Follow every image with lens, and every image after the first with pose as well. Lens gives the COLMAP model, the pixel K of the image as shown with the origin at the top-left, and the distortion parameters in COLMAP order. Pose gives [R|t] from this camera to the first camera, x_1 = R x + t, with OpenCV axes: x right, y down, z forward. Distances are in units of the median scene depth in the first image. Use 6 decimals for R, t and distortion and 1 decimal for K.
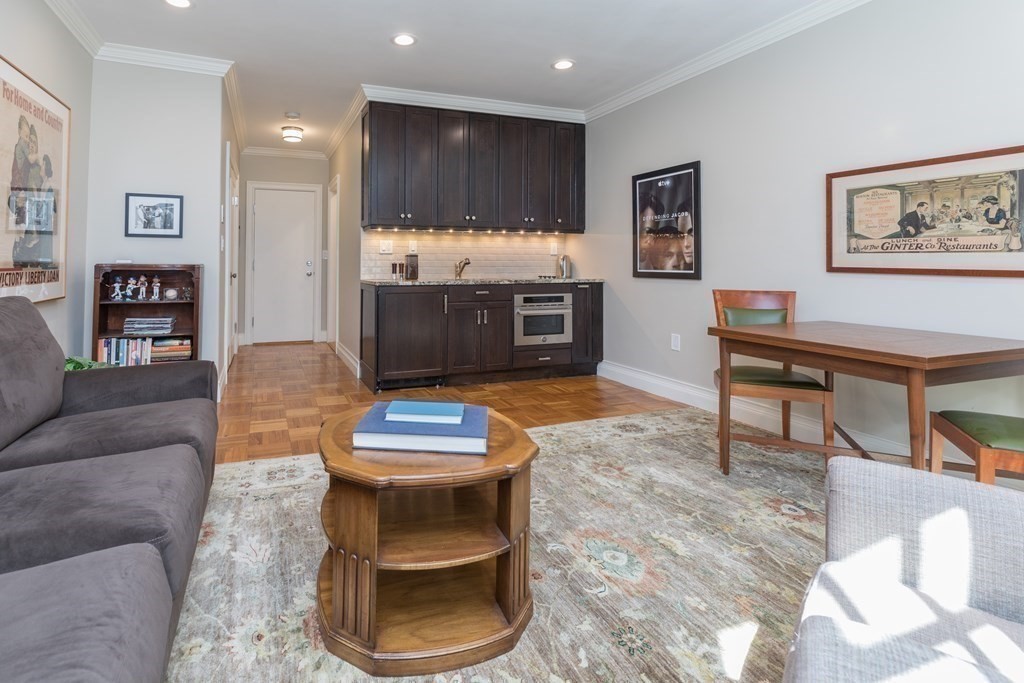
lens RADIAL K [[484.2, 0, 427.2], [0, 484.2, 258.5], [0, 0, 1]] dist [0.006308, -0.000489]
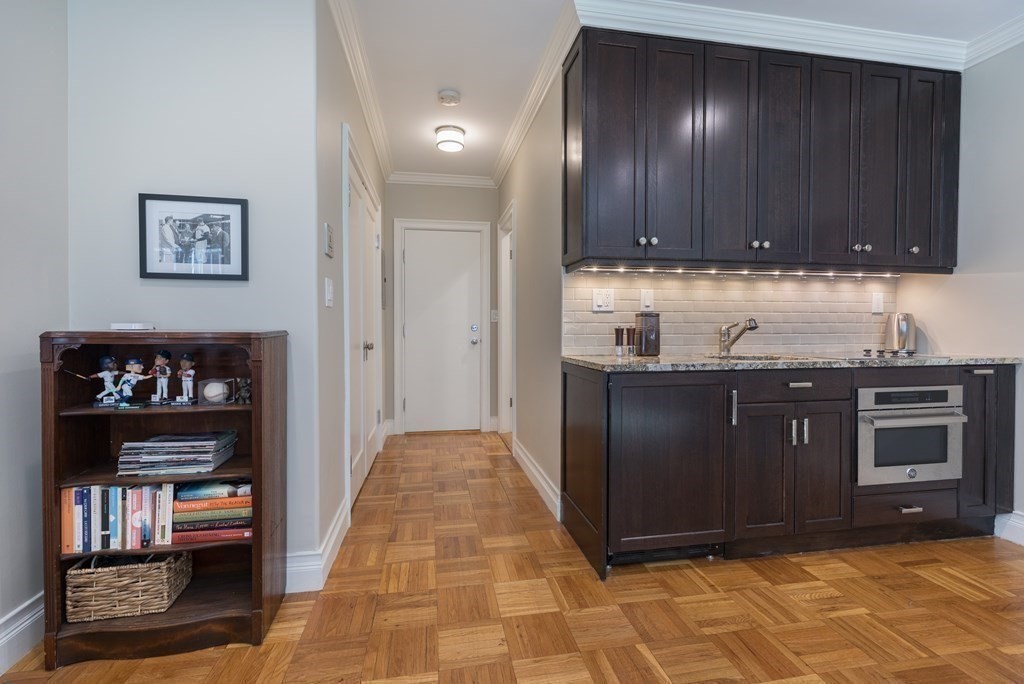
lens RADIAL K [[453.2, 0, 491.8], [0, 453.2, 332.4], [0, 0, 1]] dist [0.003498, 0.000771]
pose [[0.988348, 0.002761, -0.152183, -0.171265], [0.001446, 0.999620, 0.027527, 0.000057], [0.152201, -0.027427, 0.987969, 0.562502]]
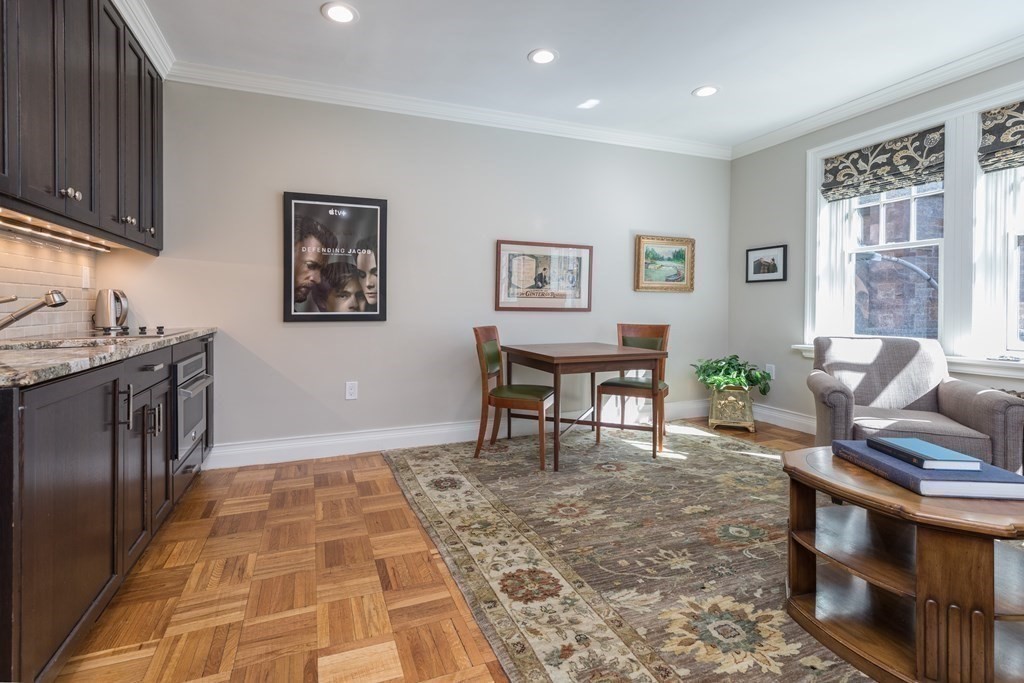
lens RADIAL K [[469.7, 0, 484.8], [0, 469.7, 311.4], [0, 0, 1]] dist [0.003201, 0.000156]
pose [[-0.024970, -0.015630, 0.999566, -0.396318], [-0.010156, 0.999830, 0.015380, 0.007518], [-0.999637, -0.009768, -0.025124, 0.813262]]
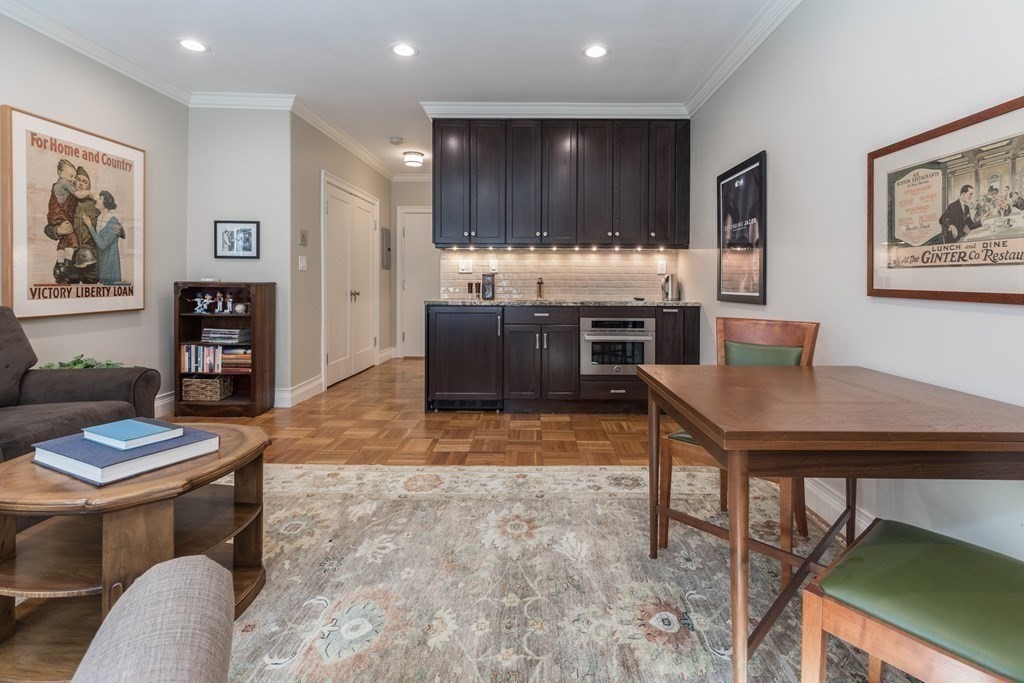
lens RADIAL K [[479.4, 0, 524.7], [0, 479.4, 288.1], [0, 0, 1]] dist [0.001018, 0.000649]
pose [[0.946388, 0.007684, -0.322941, 0.442505], [-0.001969, 0.999836, 0.018018, 0.004024], [0.323026, -0.016416, 0.946248, 0.150048]]
